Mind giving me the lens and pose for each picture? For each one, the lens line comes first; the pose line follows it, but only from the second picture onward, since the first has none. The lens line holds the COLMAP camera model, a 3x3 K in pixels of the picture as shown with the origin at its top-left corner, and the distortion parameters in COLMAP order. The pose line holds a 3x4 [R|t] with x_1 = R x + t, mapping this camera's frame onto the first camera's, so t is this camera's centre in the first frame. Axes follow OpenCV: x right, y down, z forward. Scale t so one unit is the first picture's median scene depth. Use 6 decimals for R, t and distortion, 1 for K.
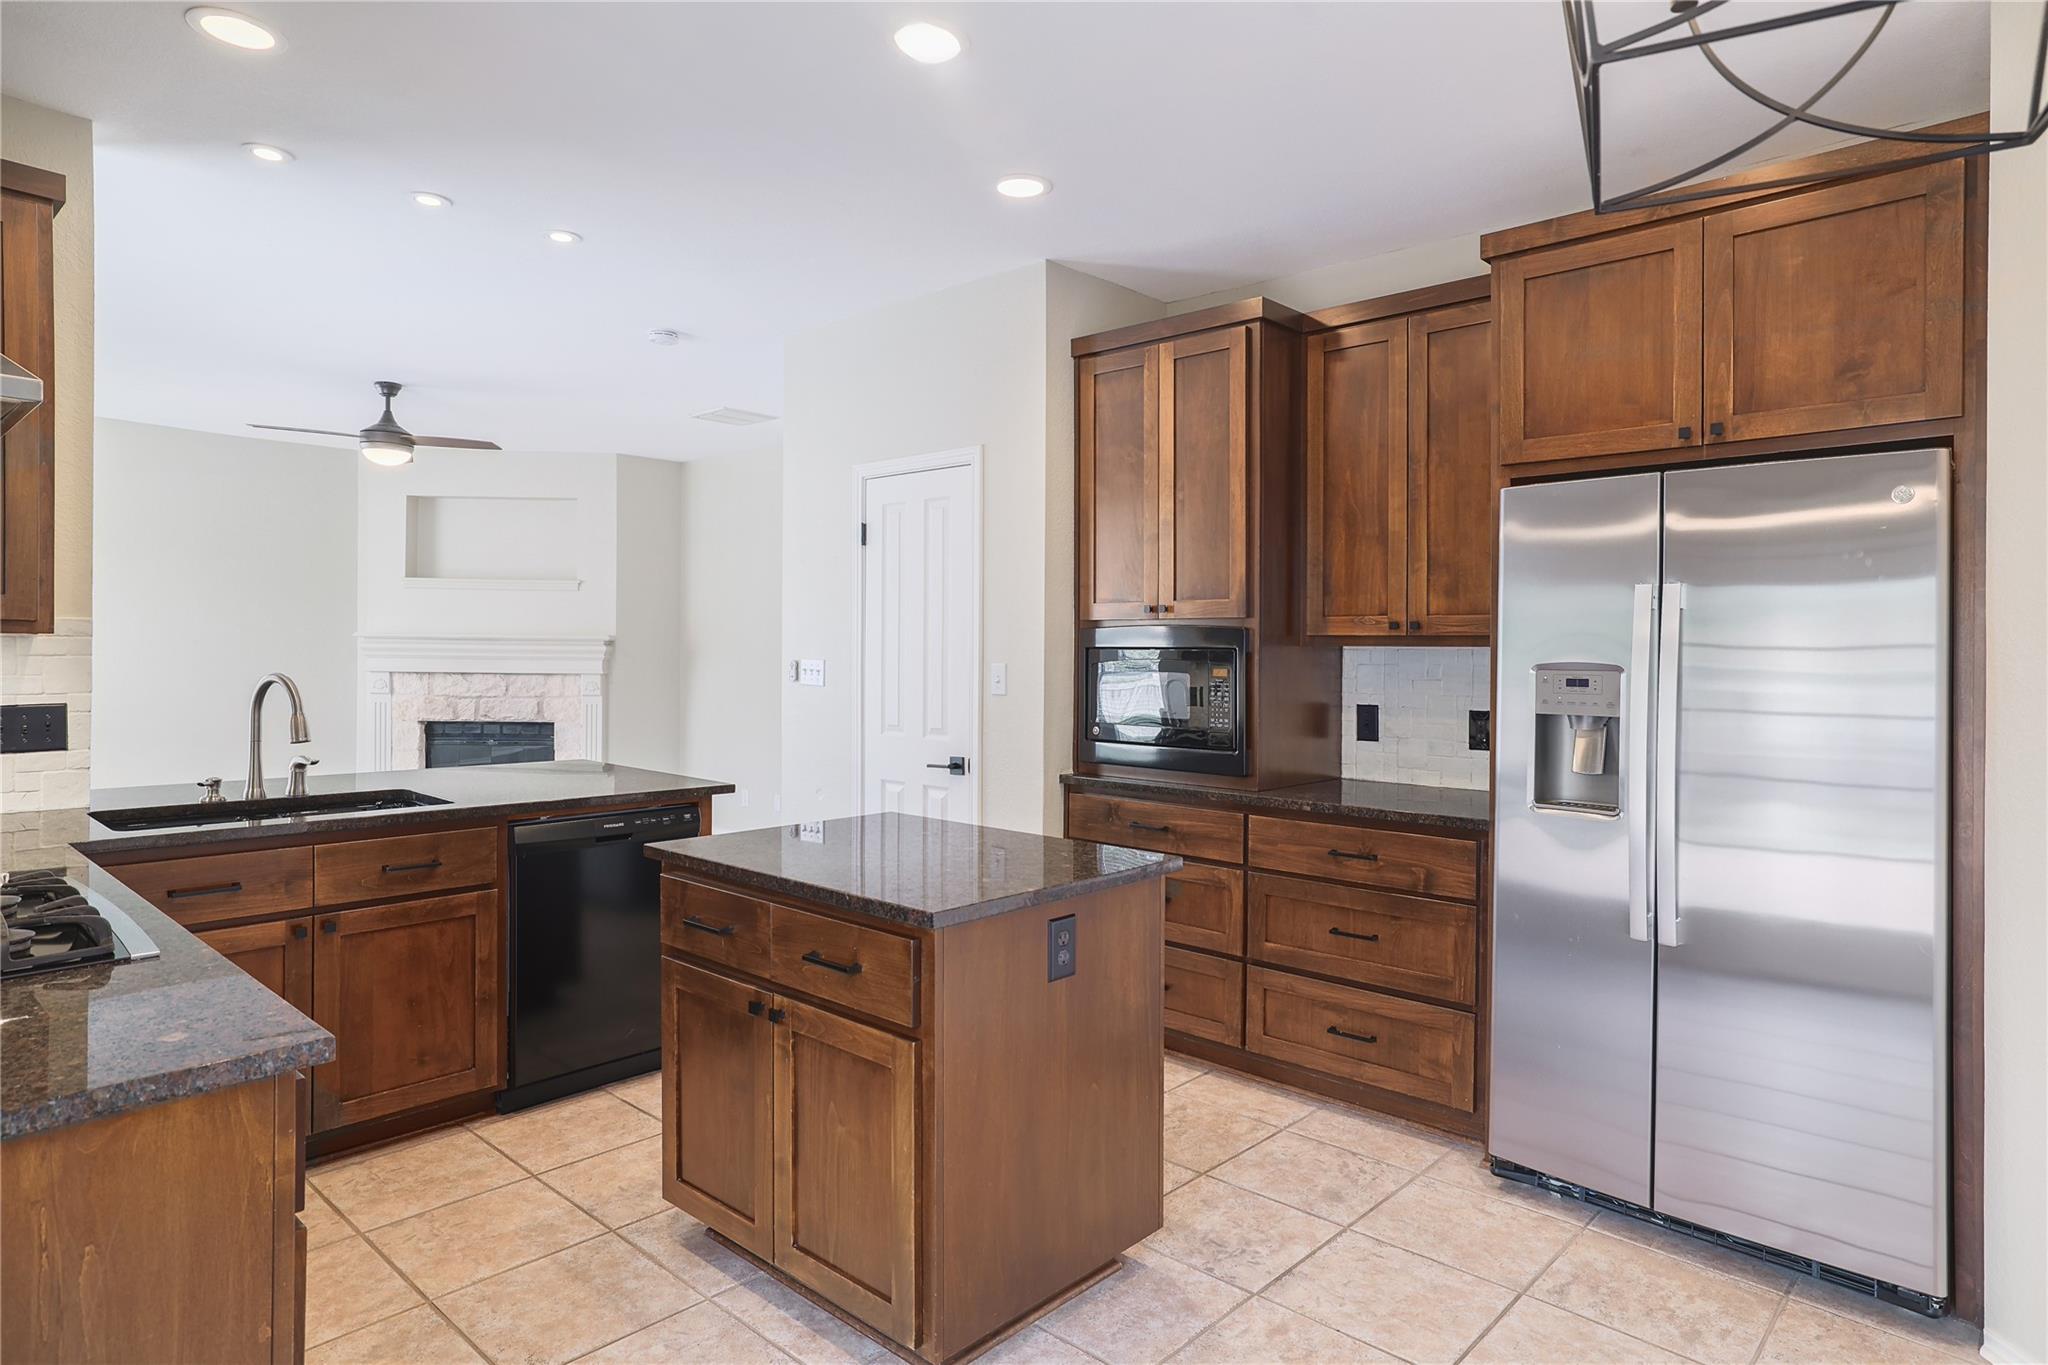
lens RADIAL K [[1183.6, 0, 1065.3], [0, 1183.6, 665.6], [0, 0, 1]] dist [-0.042304, 0.018006]
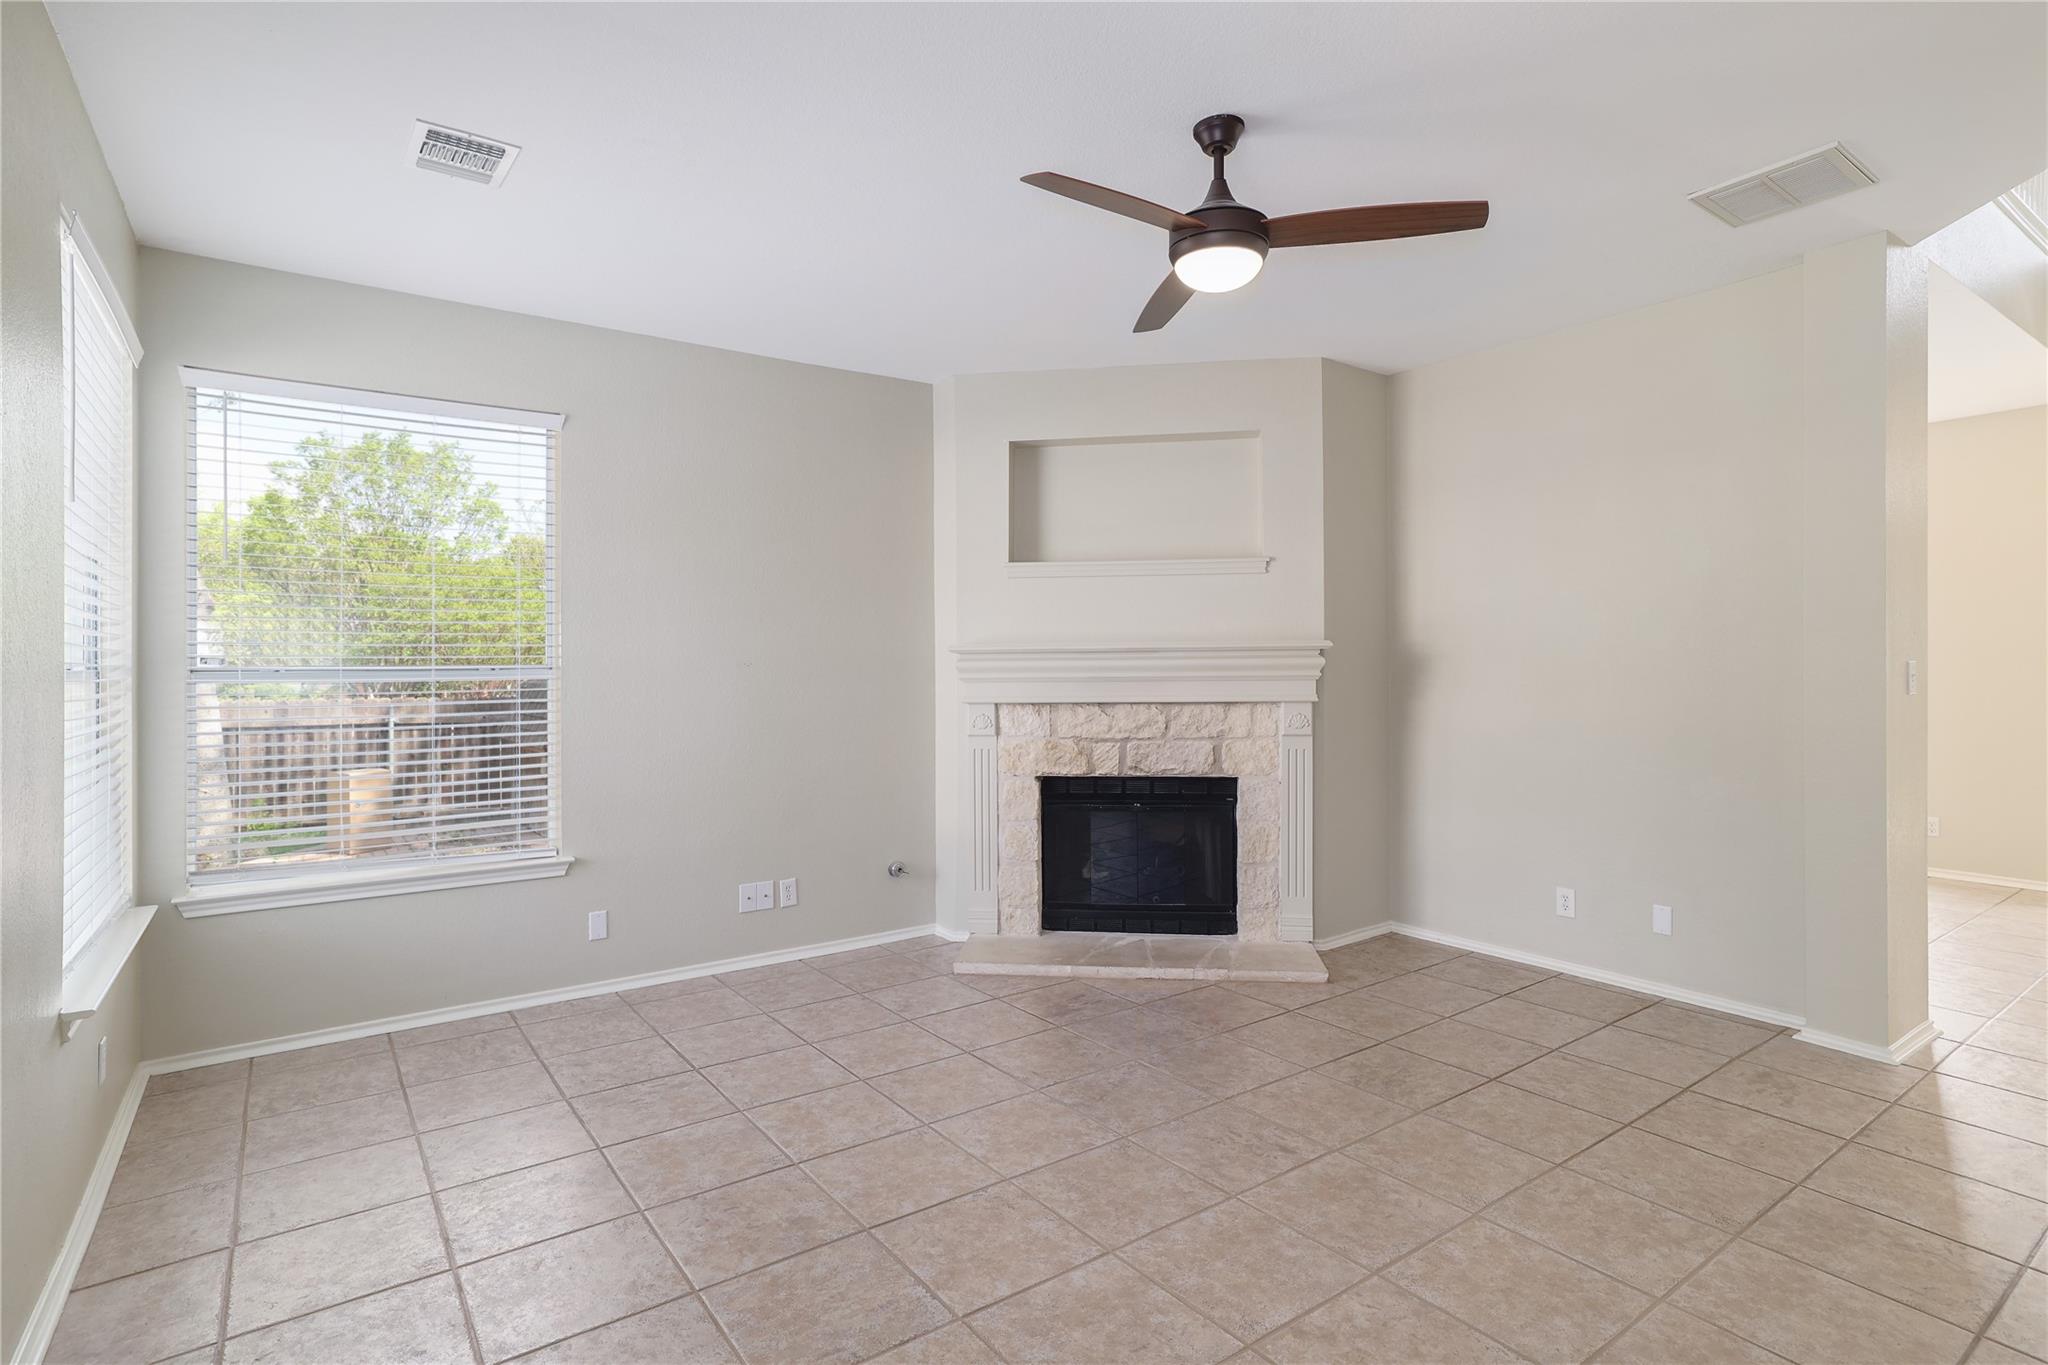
lens RADIAL K [[1052.4, 0, 1024.6], [0, 1052.4, 681.9], [0, 0, 1]] dist [-0.004423, 0.001720]
pose [[0.976911, -0.018122, -0.212875, -0.908330], [0.017196, 0.999833, -0.006202, -0.005662], [0.212951, 0.002398, 0.977060, 0.873921]]
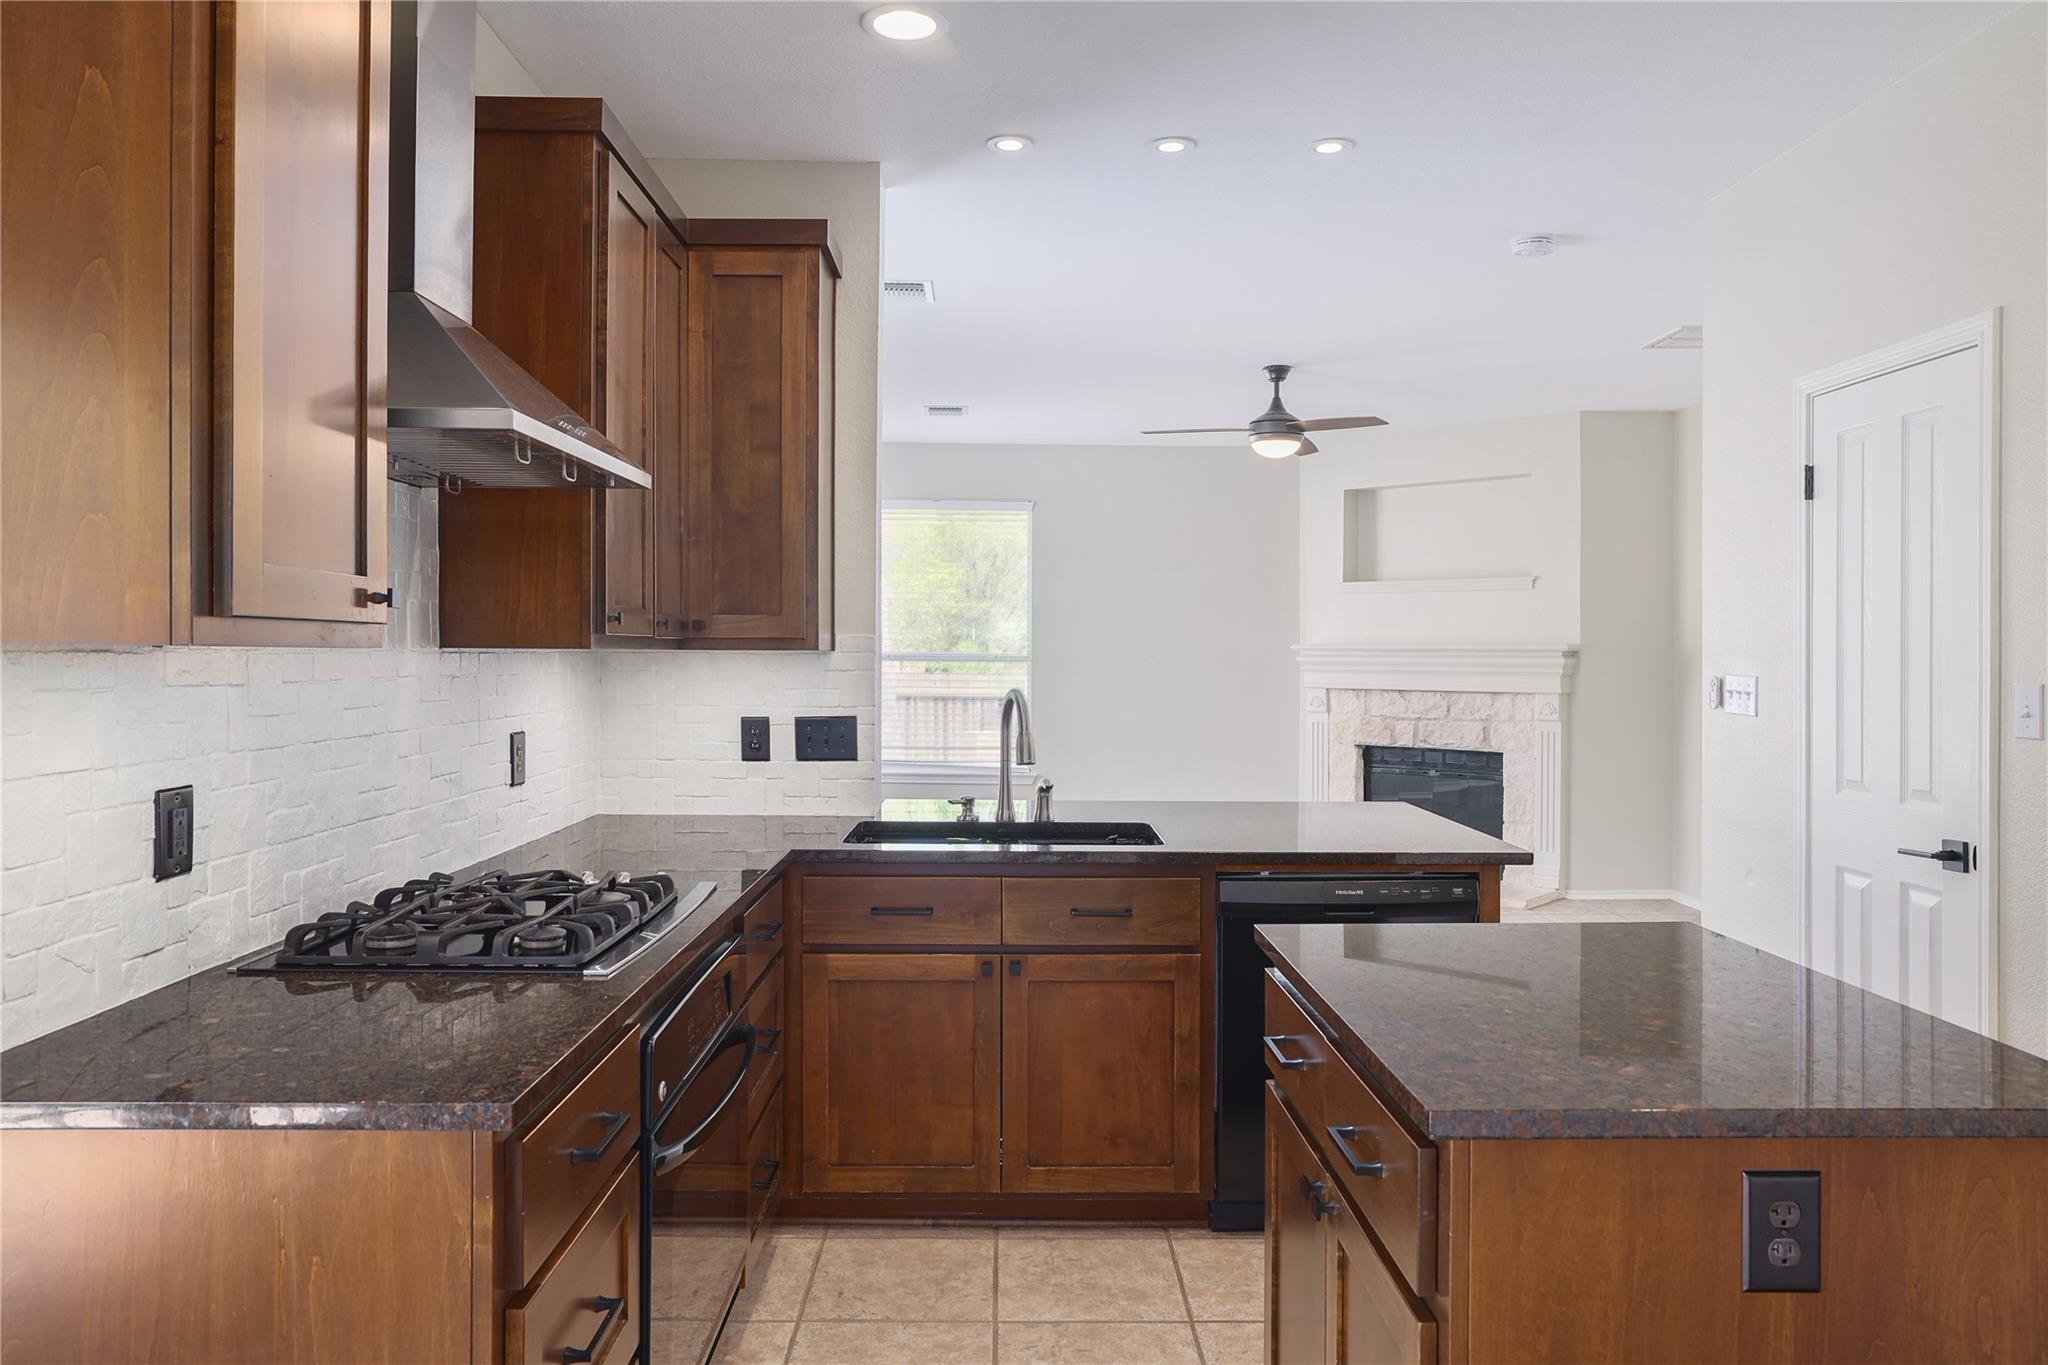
lens RADIAL K [[1411.5, 0, 972.5], [0, 1411.5, 652.3], [0, 0, 1]] dist [-0.014064, -0.005643]
pose [[0.648197, -0.010473, -0.761401, 0.143905], [-0.005472, 0.999816, -0.018411, -0.002082], [0.761453, 0.016100, 0.648020, 0.196705]]
